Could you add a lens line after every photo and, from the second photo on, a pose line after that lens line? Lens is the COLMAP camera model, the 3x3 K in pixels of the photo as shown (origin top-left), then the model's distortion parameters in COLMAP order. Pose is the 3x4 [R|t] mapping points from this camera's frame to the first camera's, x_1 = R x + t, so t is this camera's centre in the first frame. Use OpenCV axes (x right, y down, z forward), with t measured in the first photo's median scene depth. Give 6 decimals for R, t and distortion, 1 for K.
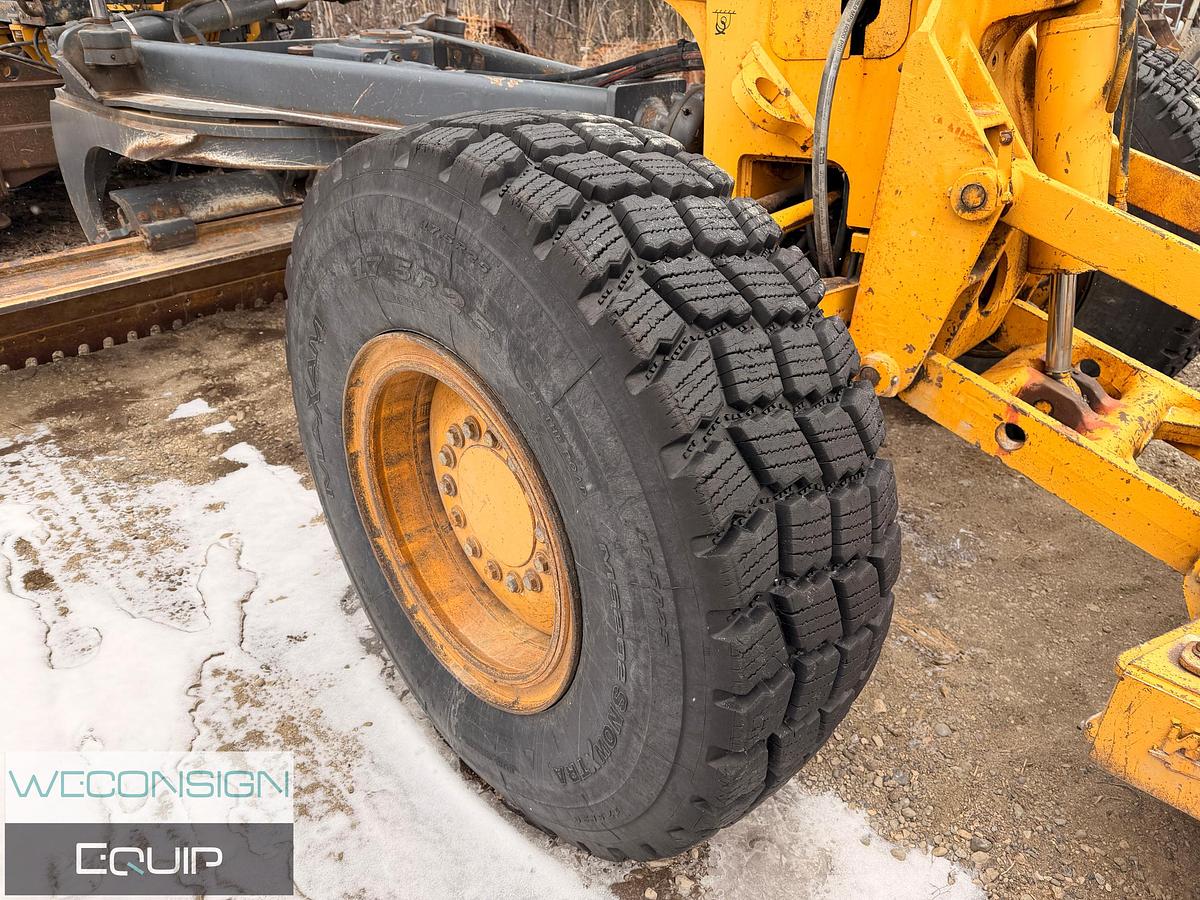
lens RADIAL K [[842.3, 0, 600.0], [0, 842.3, 450.0], [0, 0, 1]] dist [0.051511, -0.056559]
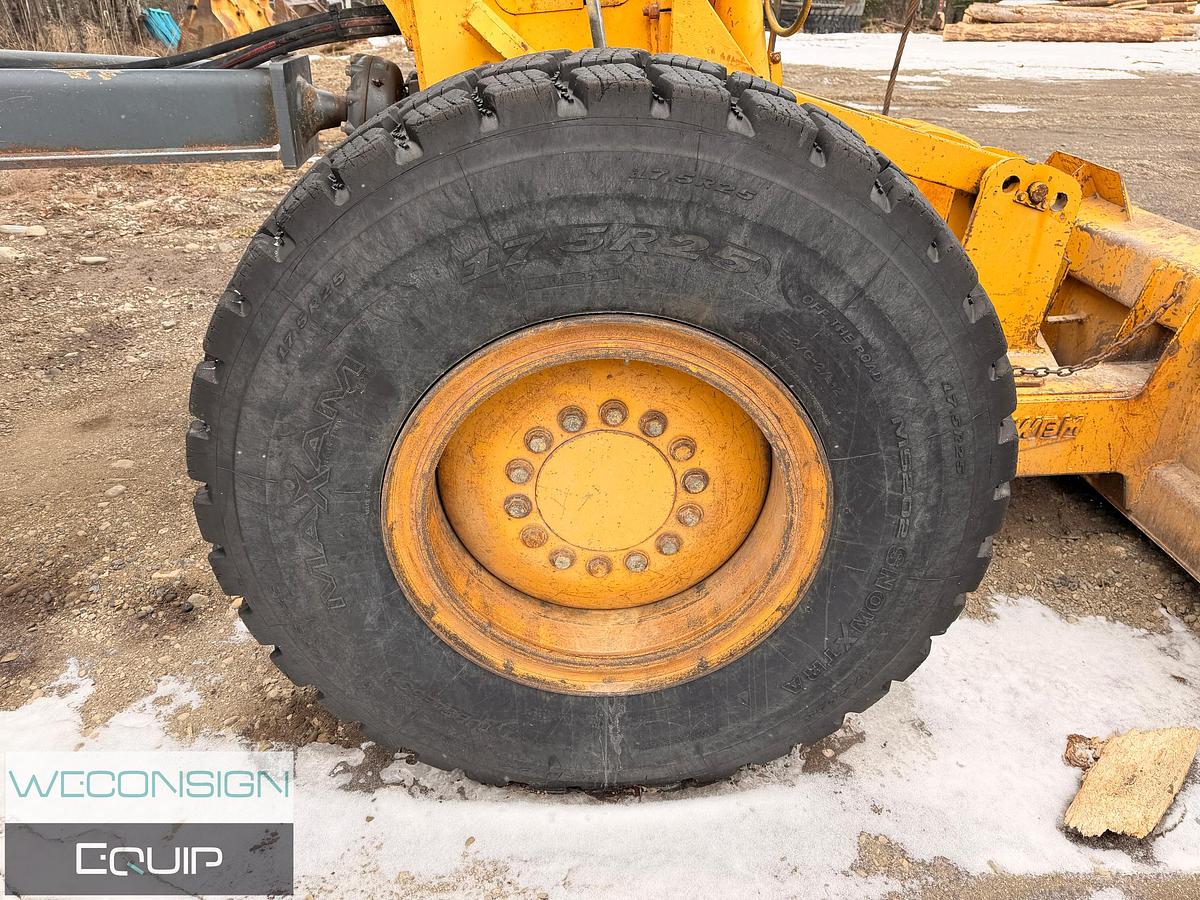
lens RADIAL K [[832.9, 0, 598.6], [0, 832.9, 448.2], [0, 0, 1]] dist [0.078717, -0.094861]
pose [[0.653083, -0.370948, 0.660213, -0.670164], [0.375192, 0.915787, 0.143406, -0.103884], [-0.657810, 0.154050, 0.737261, 0.306349]]
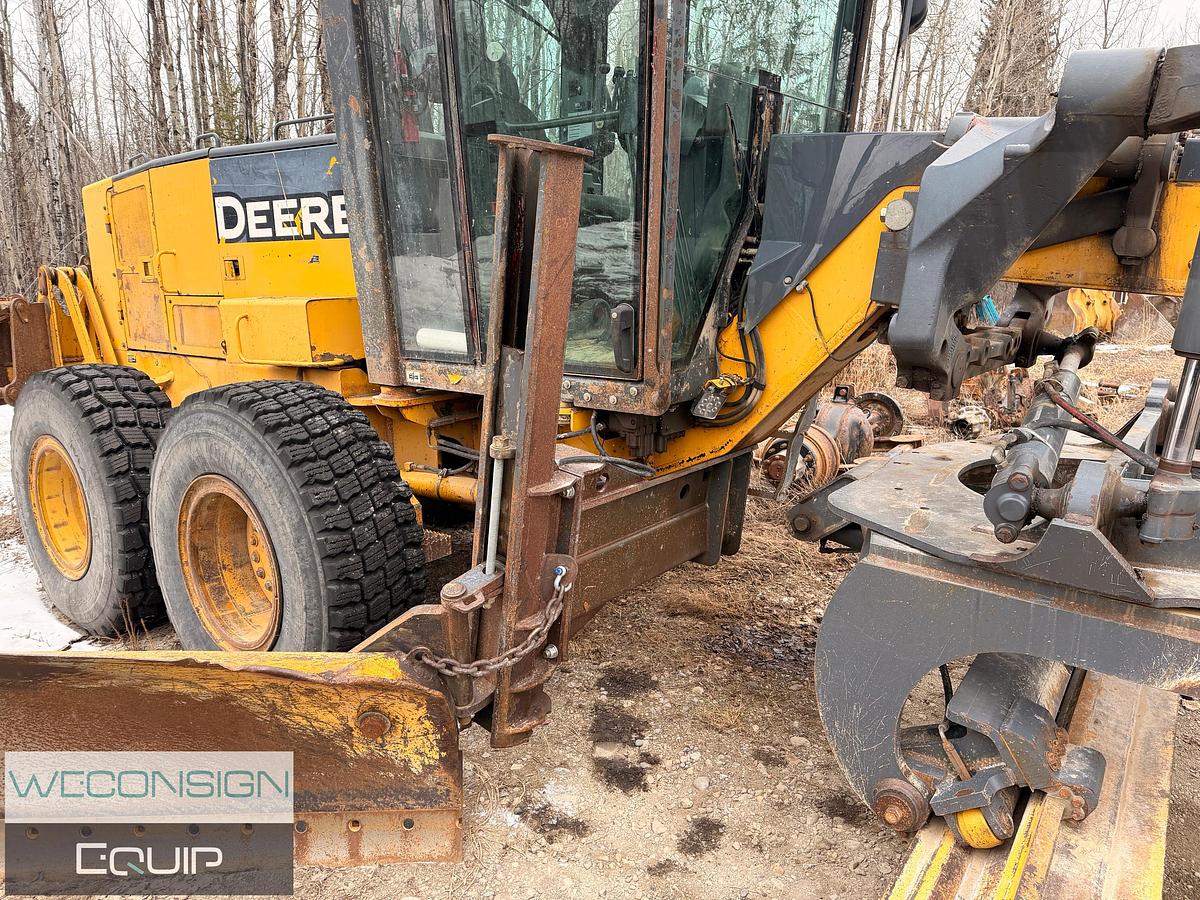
lens RADIAL K [[833.2, 0, 603.7], [0, 833.2, 456.8], [0, 0, 1]] dist [0.075011, -0.098453]
pose [[0.995205, -0.034708, 0.091448, -1.787892], [0.059108, 0.958314, -0.279537, -0.671029], [-0.077933, 0.283602, 0.955770, 0.885396]]
